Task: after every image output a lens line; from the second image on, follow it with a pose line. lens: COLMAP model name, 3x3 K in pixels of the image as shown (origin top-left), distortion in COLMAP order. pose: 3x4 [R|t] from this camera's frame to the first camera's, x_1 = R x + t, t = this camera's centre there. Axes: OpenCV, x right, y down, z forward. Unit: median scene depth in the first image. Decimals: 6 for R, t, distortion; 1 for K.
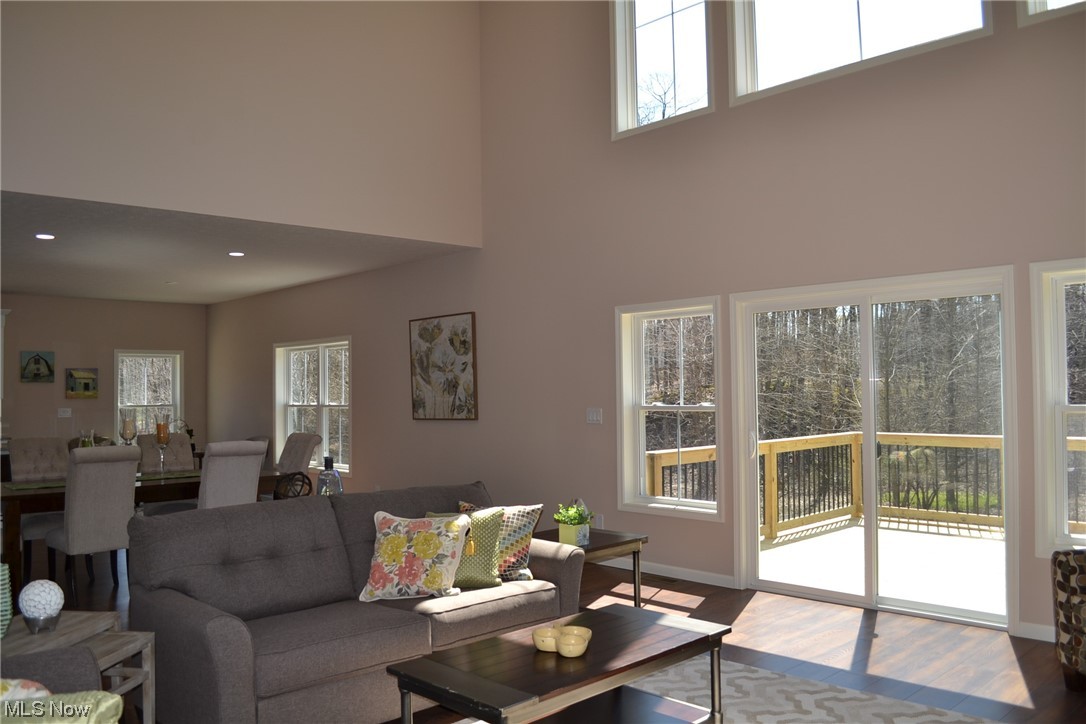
lens RADIAL K [[877.1, 0, 548.6], [0, 877.1, 360.0], [0, 0, 1]] dist [-0.037305, 0.003831]
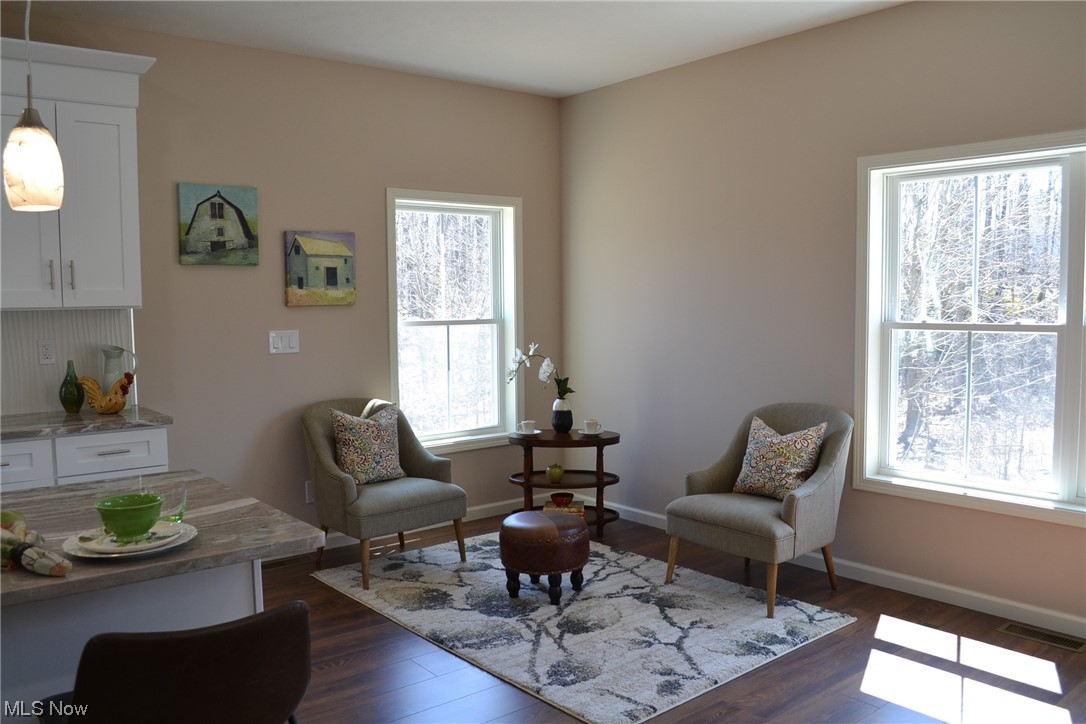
lens RADIAL K [[877.1, 0, 536.7], [0, 877.1, 366.3], [0, 0, 1]] dist [-0.037305, 0.003831]
pose [[0.997253, 0.008038, -0.073639, -0.409196], [-0.000139, 0.994297, 0.106647, 0.028705], [0.074076, -0.106344, 0.991566, 0.601376]]
